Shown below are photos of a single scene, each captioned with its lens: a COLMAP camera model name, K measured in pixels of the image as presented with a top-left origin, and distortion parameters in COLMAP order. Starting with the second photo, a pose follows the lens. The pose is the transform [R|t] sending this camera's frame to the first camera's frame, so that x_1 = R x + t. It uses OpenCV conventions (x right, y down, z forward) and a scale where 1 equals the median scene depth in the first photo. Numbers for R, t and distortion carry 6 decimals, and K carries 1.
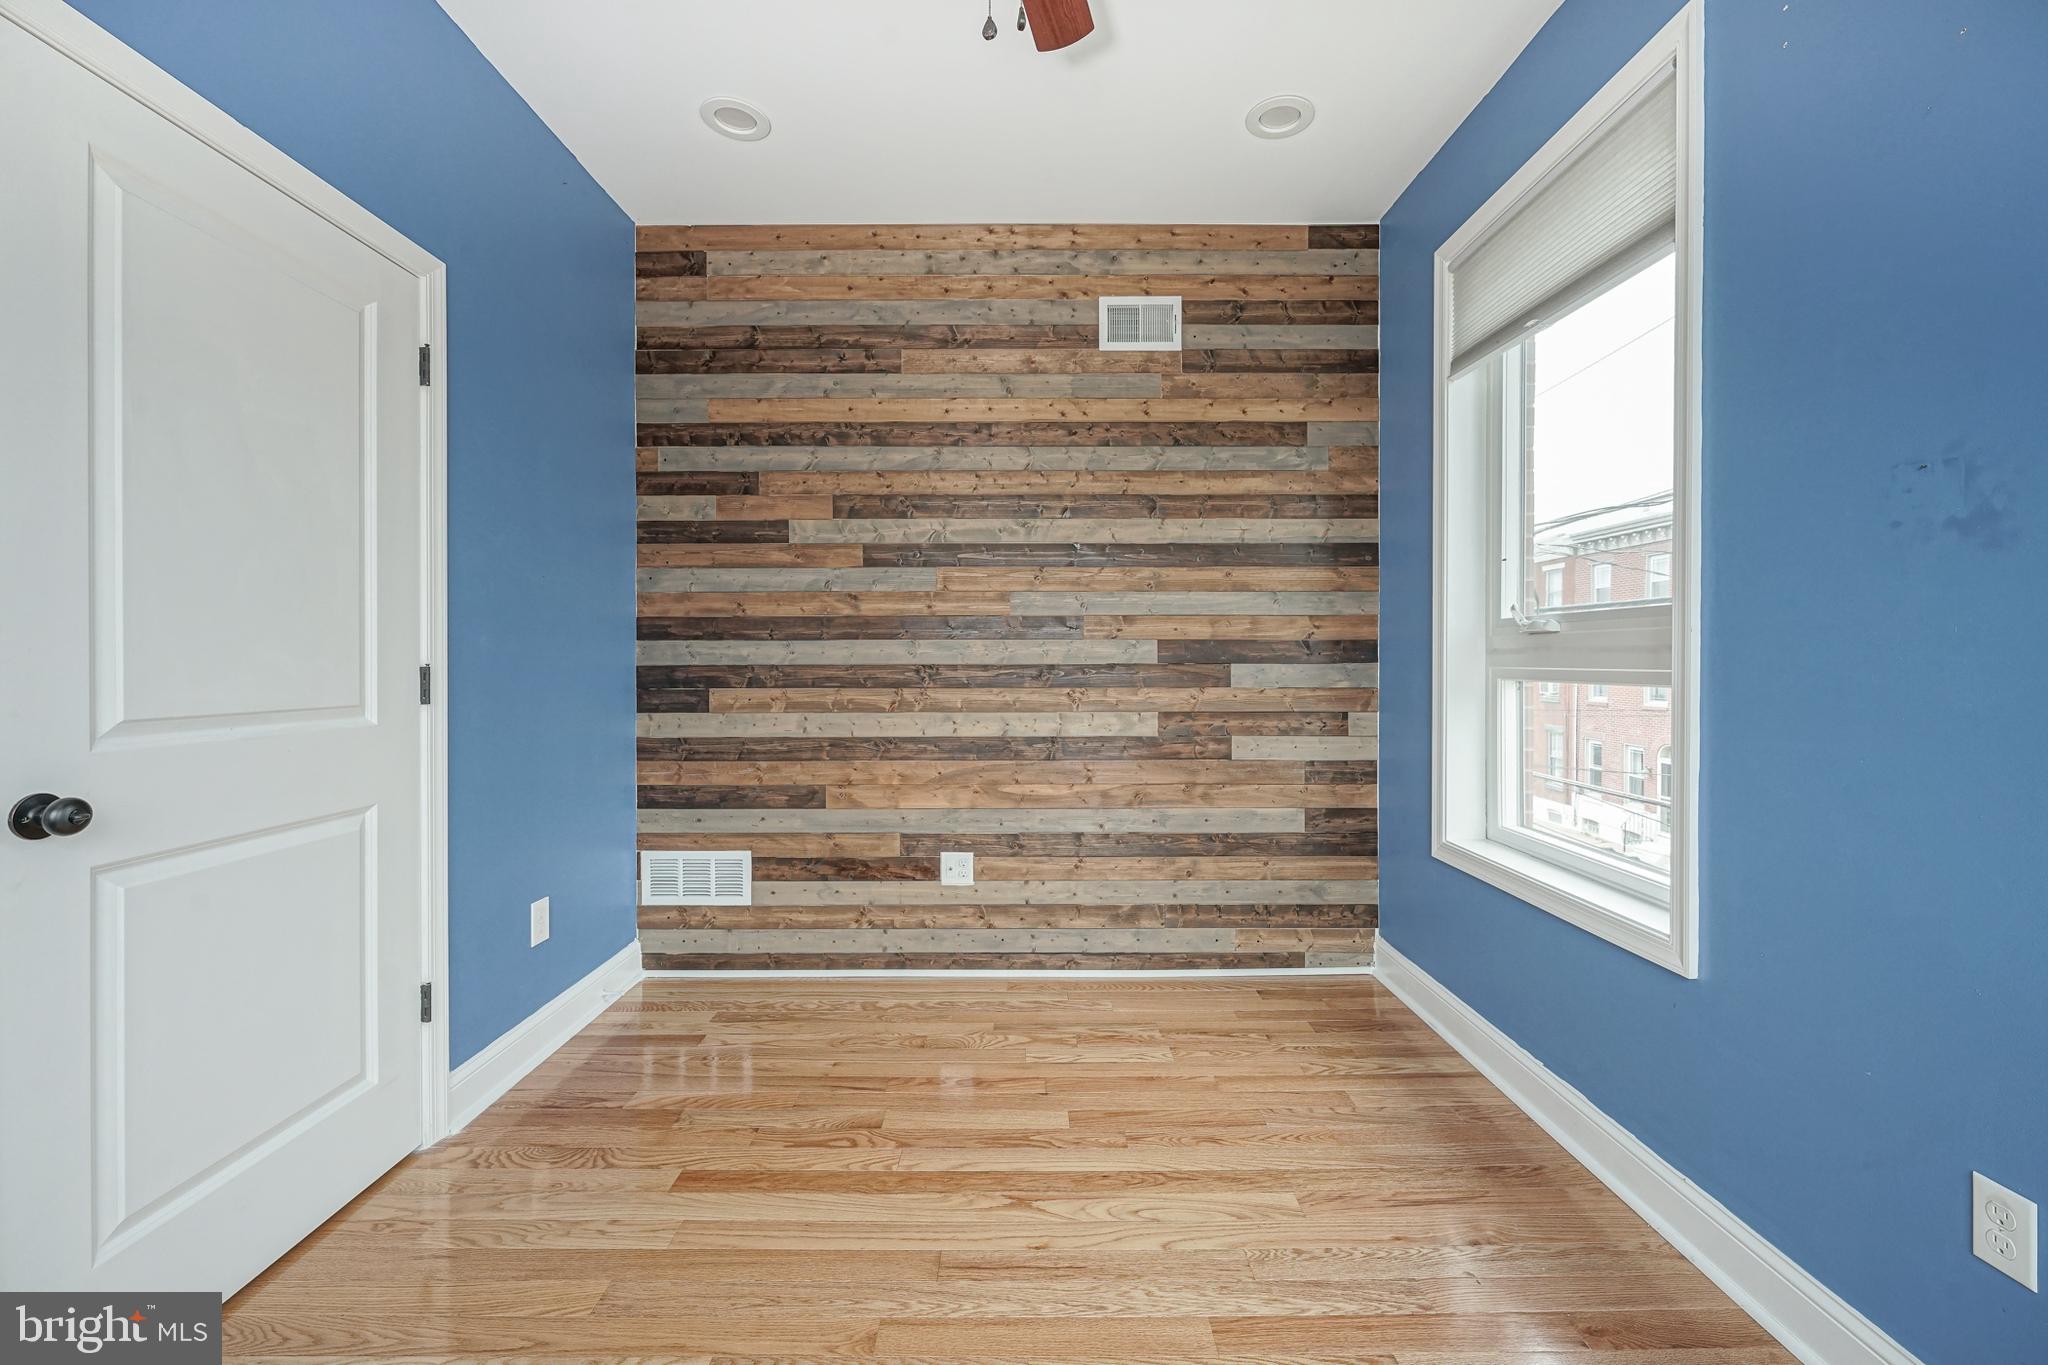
lens RADIAL K [[836.4, 0, 1043.2], [0, 836.4, 666.5], [0, 0, 1]] dist [-0.007917, 0.002199]
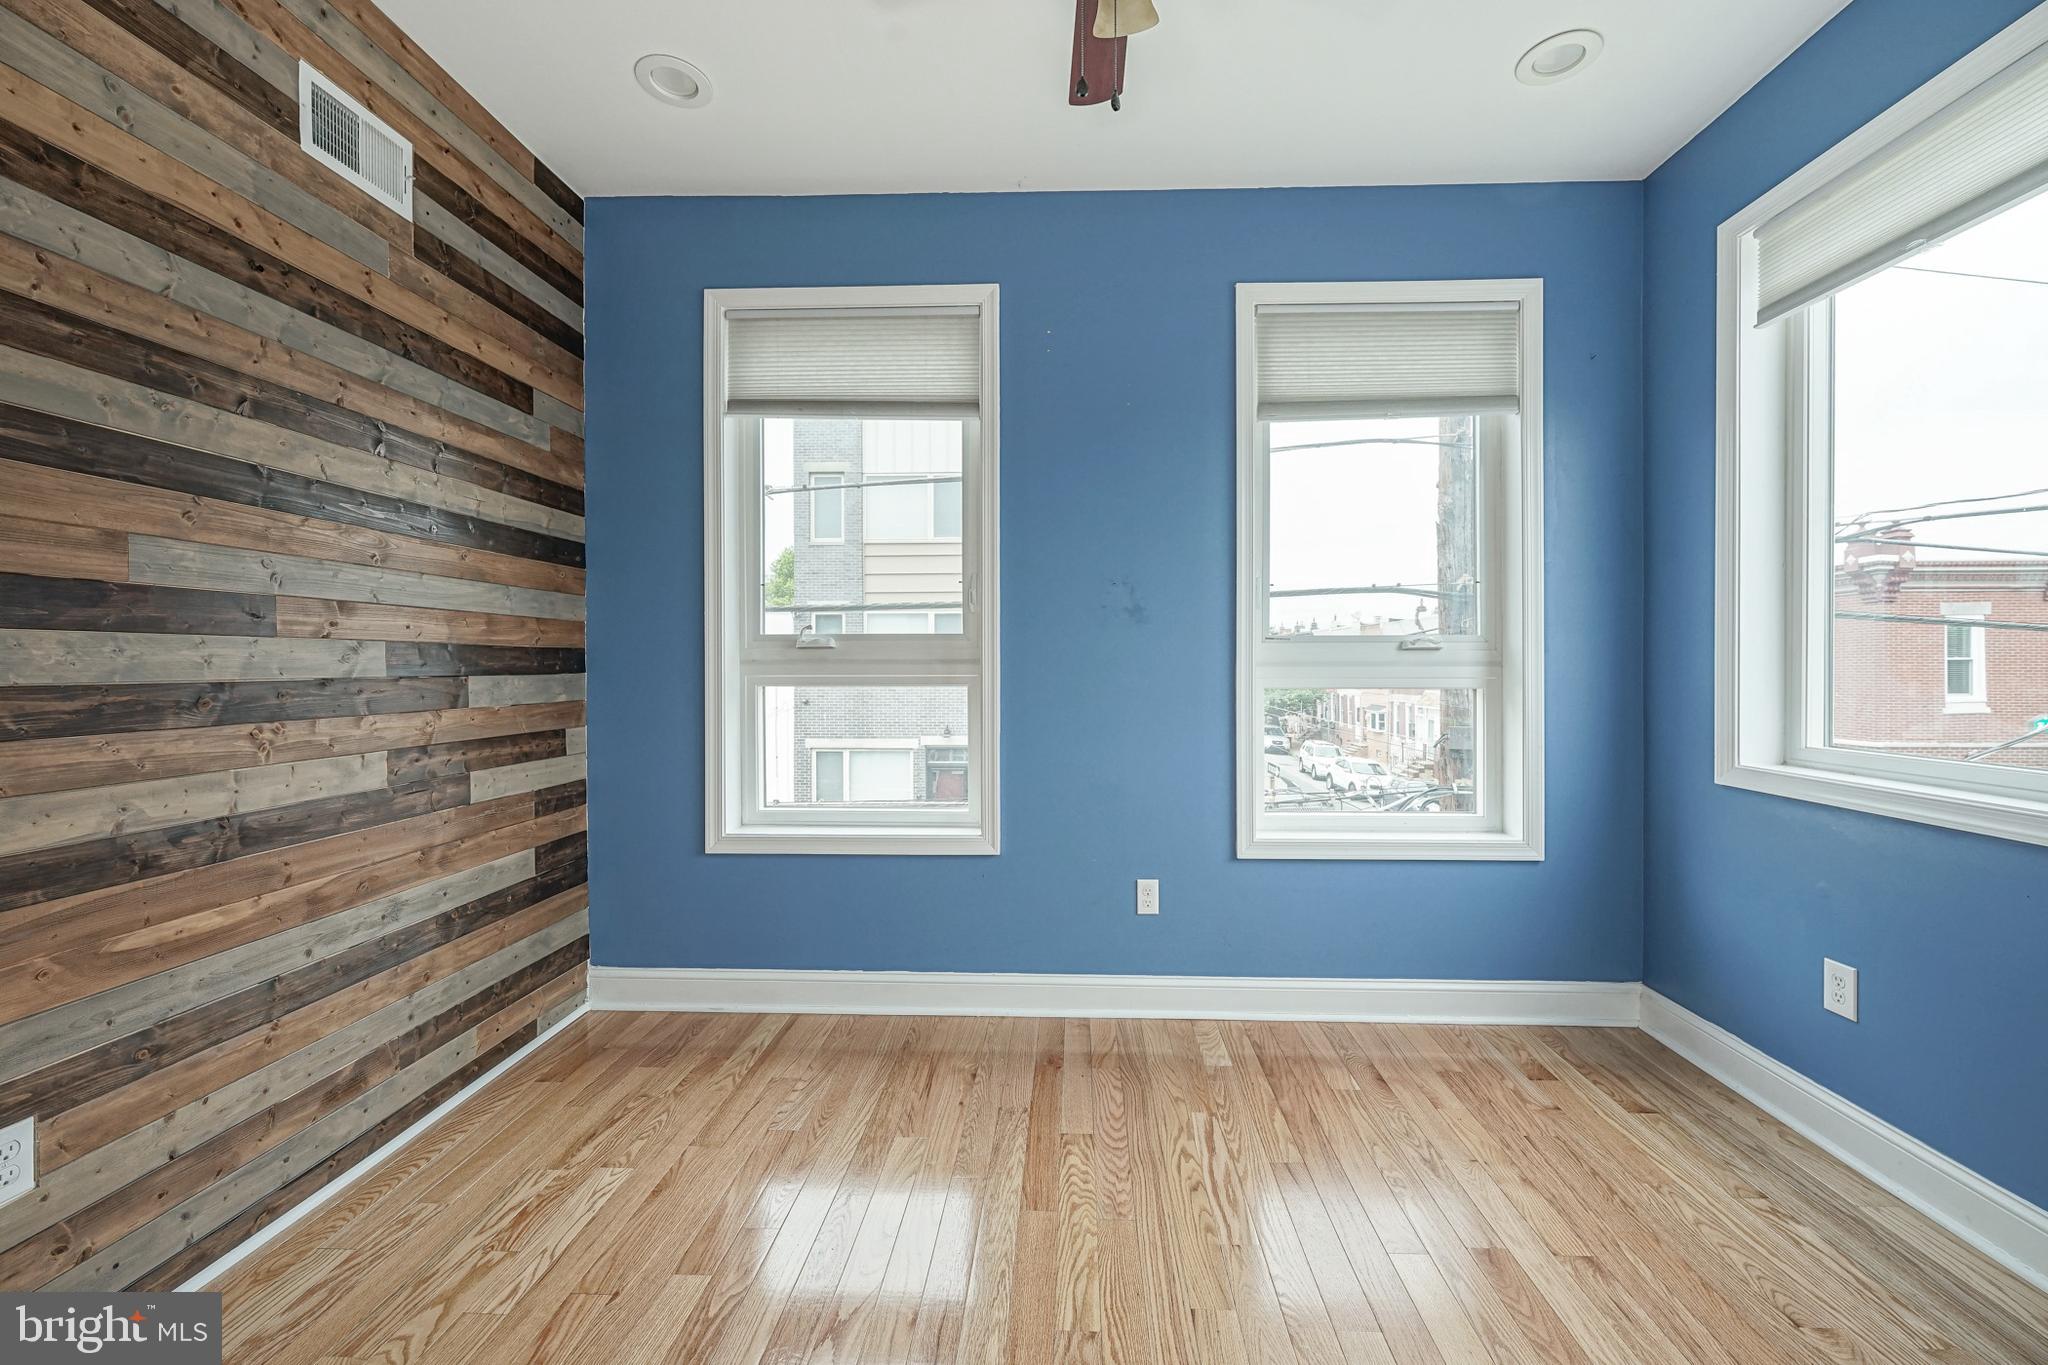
lens RADIAL K [[836.4, 0, 1045.2], [0, 836.4, 671.1], [0, 0, 1]] dist [-0.007917, 0.002199]
pose [[0.028057, -0.007334, 0.999579, -0.507628], [0.011631, 0.999908, 0.007010, -0.007130], [-0.999539, 0.011430, 0.028140, 0.461467]]
